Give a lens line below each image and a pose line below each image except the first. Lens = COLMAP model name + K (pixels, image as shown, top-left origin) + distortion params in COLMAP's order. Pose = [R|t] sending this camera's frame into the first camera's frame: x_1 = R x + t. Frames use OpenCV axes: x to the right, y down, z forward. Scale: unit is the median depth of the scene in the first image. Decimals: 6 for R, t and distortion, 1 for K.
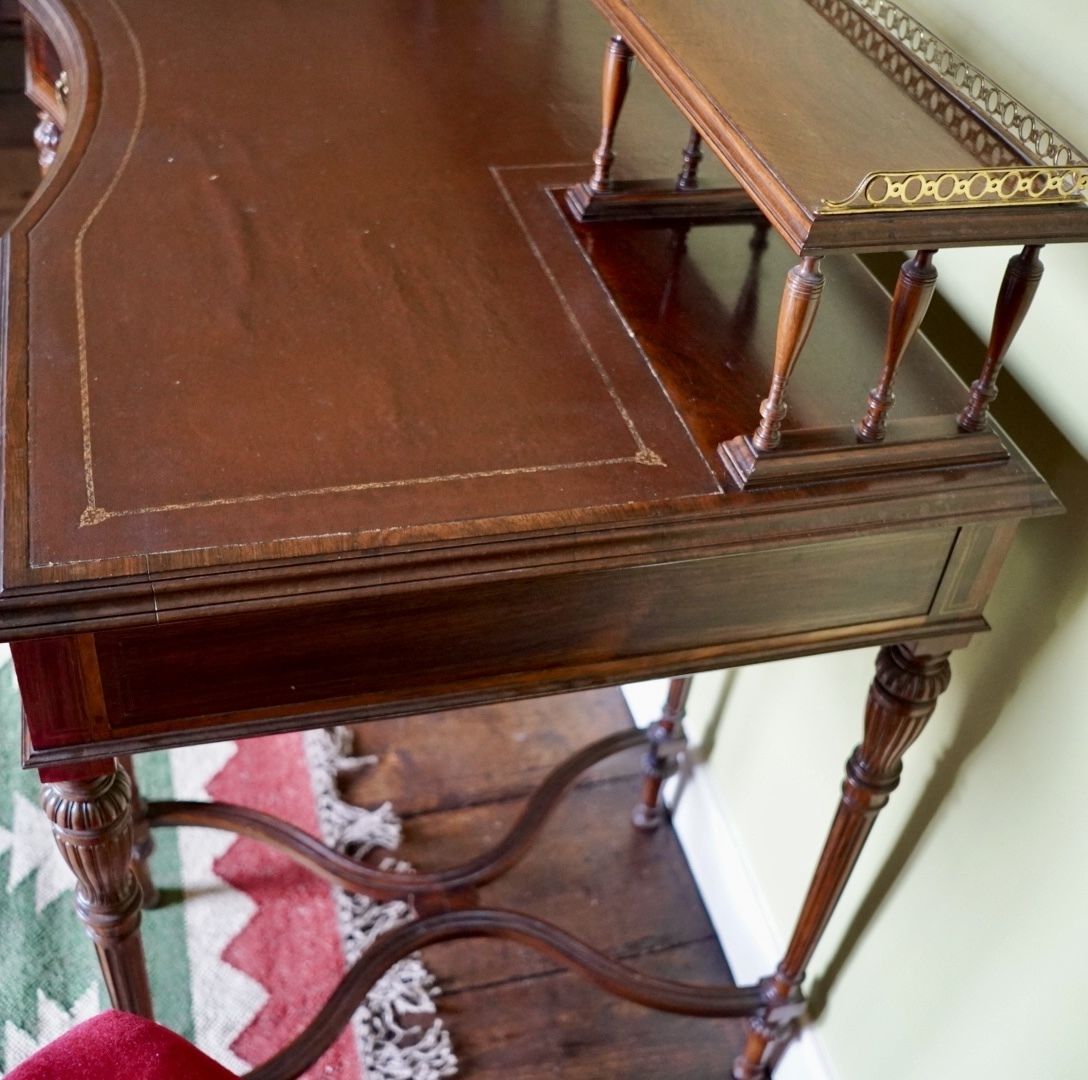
lens RADIAL K [[1401.1, 0, 550.6], [0, 1401.1, 555.0], [0, 0, 1]] dist [-0.156315, 0.121515]
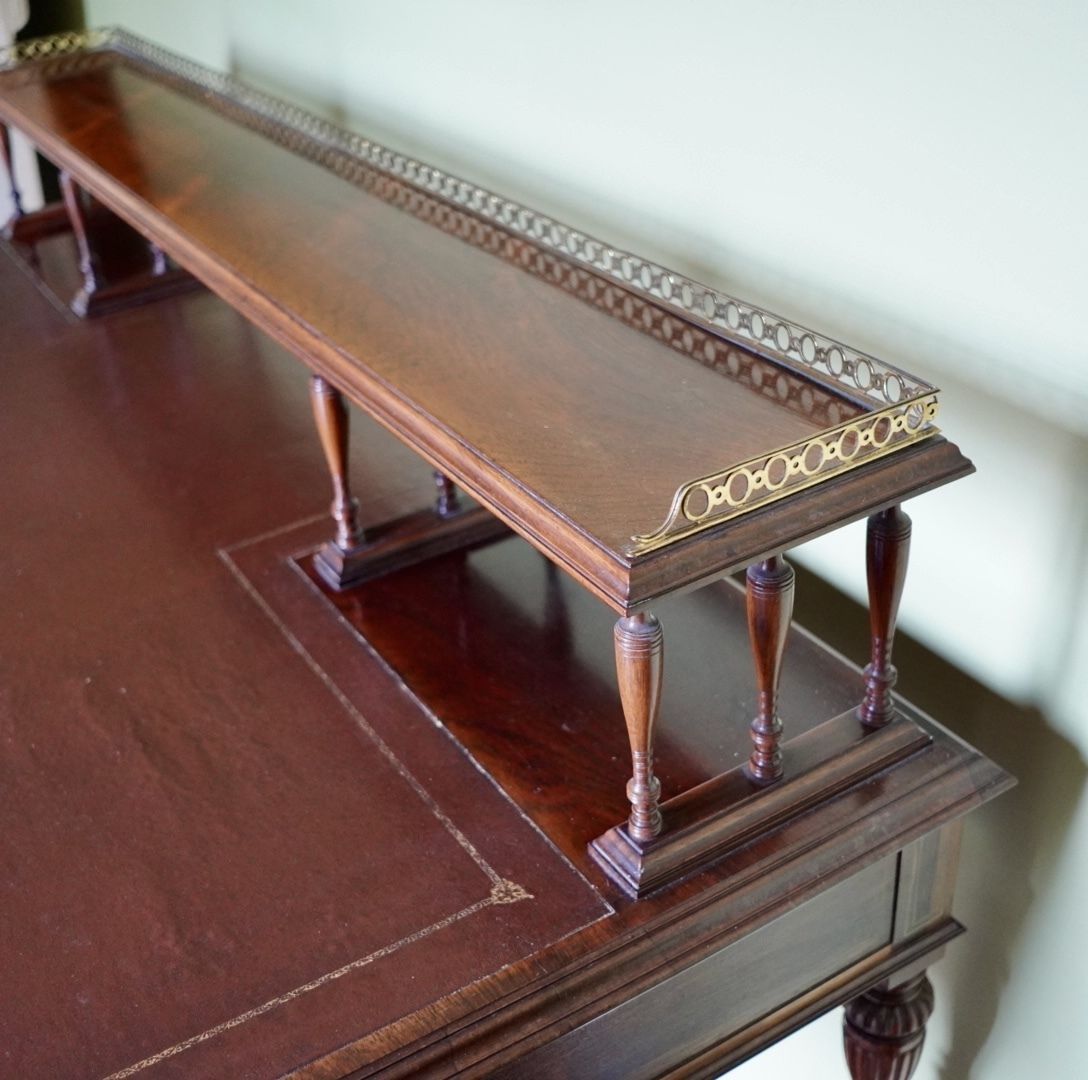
lens RADIAL K [[1401.1, 0, 550.6], [0, 1401.1, 555.0], [0, 0, 1]] dist [-0.156315, 0.121515]
pose [[0.949115, -0.279646, 0.144838, 0.033492], [0.299948, 0.942852, -0.145128, -0.127689], [-0.095976, 0.181187, 0.978754, 0.213260]]
